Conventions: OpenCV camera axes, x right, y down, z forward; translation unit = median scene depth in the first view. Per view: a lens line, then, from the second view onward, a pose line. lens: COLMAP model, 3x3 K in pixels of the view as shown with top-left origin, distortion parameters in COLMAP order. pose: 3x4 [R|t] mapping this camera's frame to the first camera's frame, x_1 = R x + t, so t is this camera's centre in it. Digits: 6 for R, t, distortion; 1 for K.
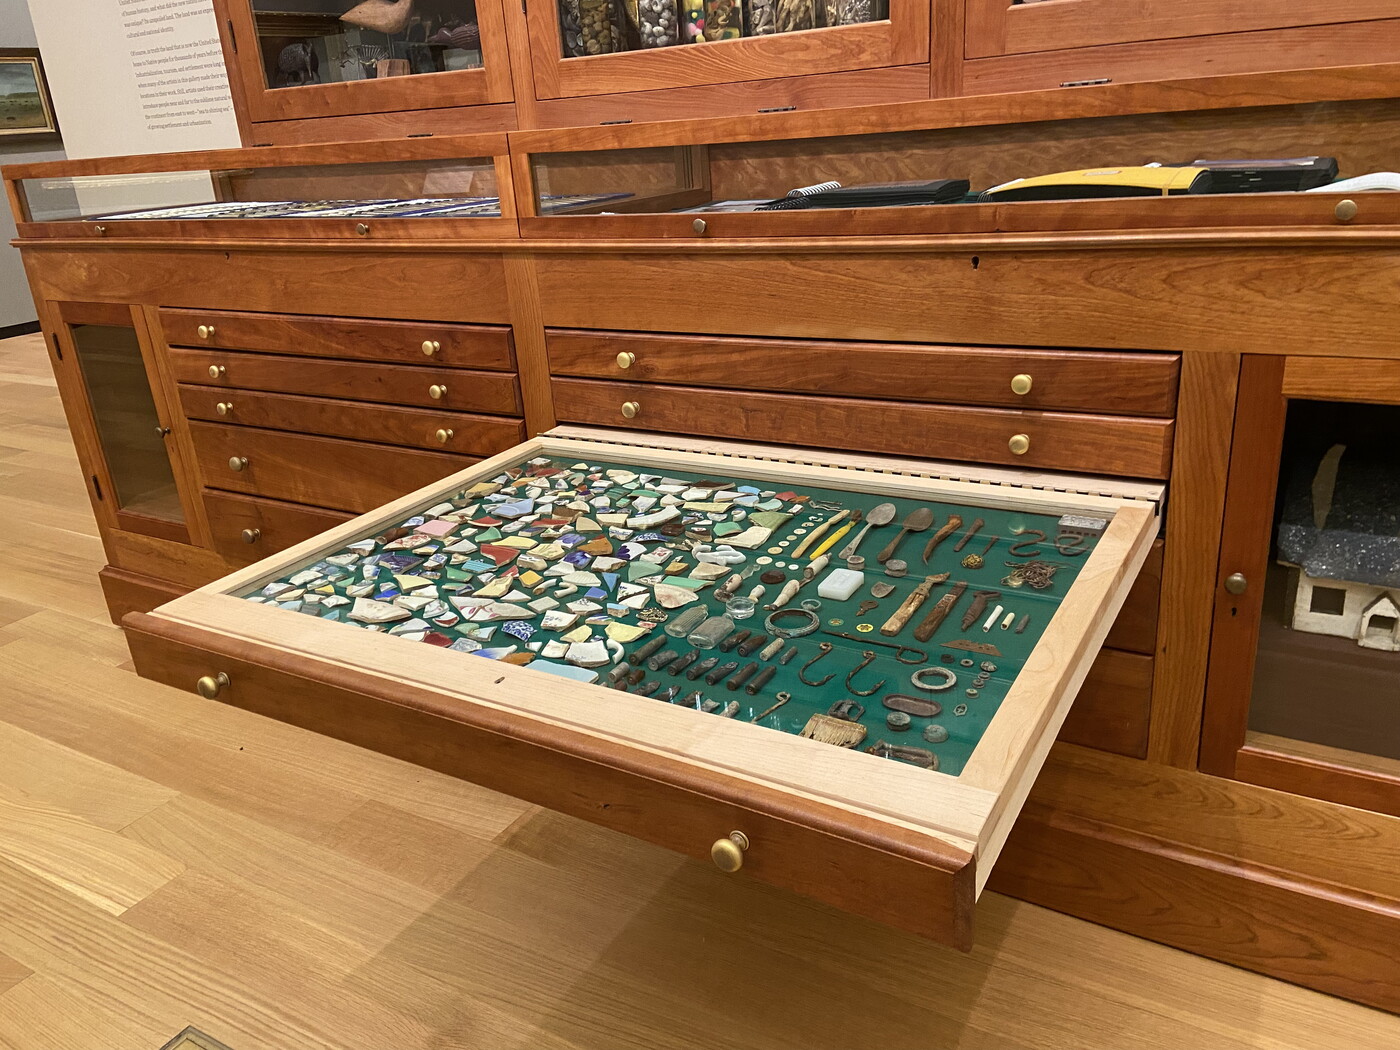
lens RADIAL K [[1064.1, 0, 702.6], [0, 1064.1, 518.0], [0, 0, 1]] dist [0.036041, -0.026719]
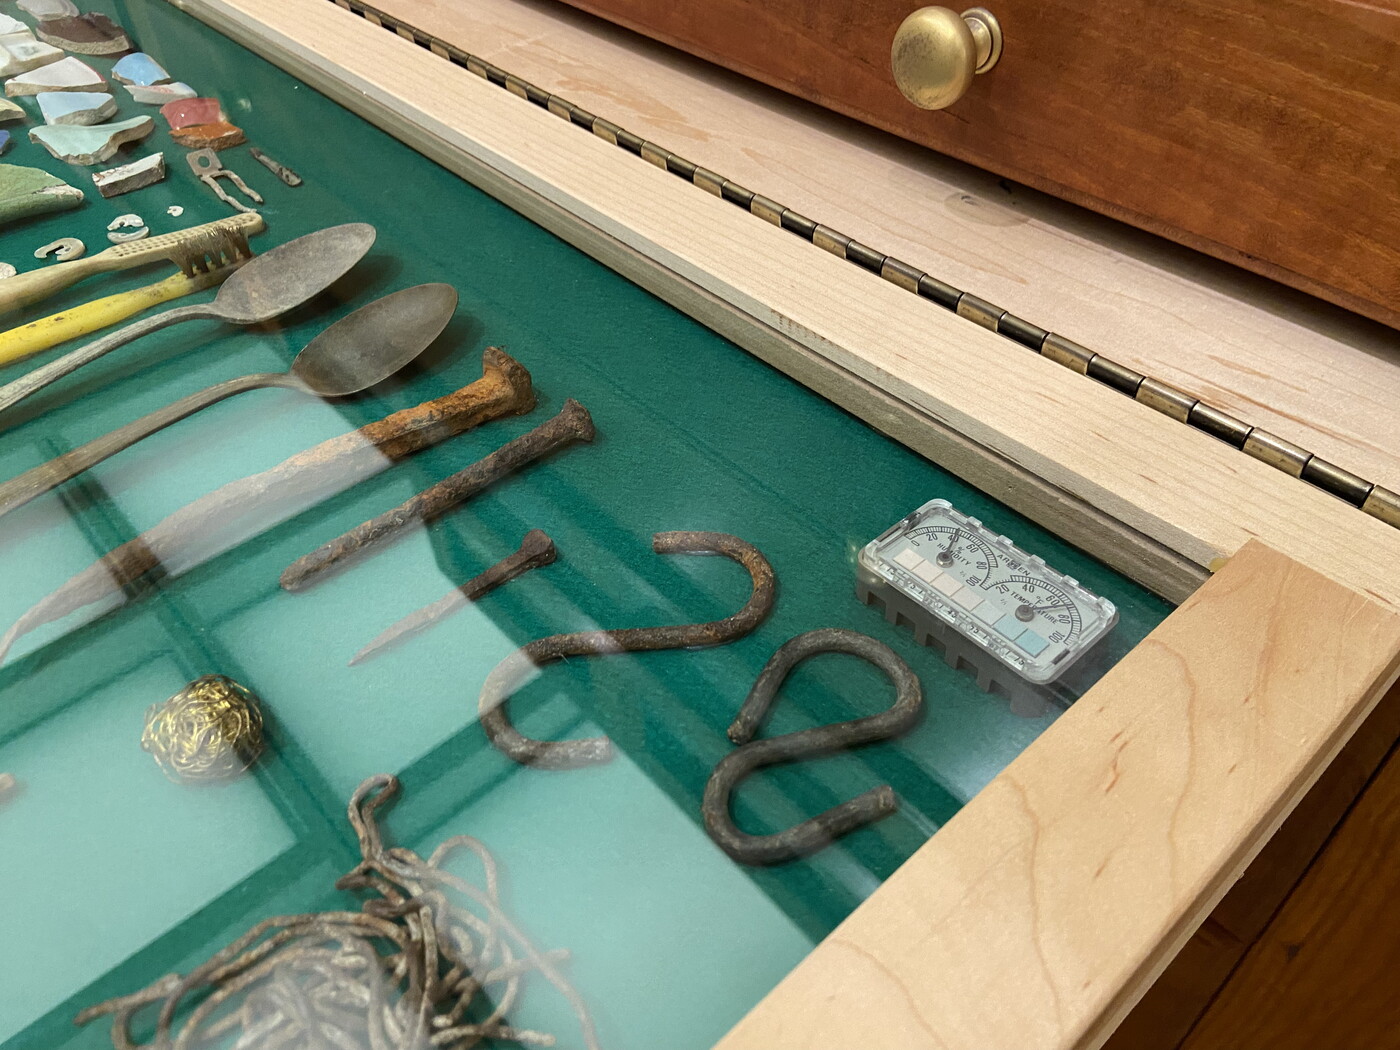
lens RADIAL K [[1064.1, 0, 696.0], [0, 1064.1, 522.9], [0, 0, 1]] dist [0.036041, -0.026719]
pose [[0.954393, 0.241772, -0.175158, 0.252648], [-0.152434, 0.899068, 0.410415, -0.053824], [0.256706, -0.364997, 0.894919, 0.620131]]
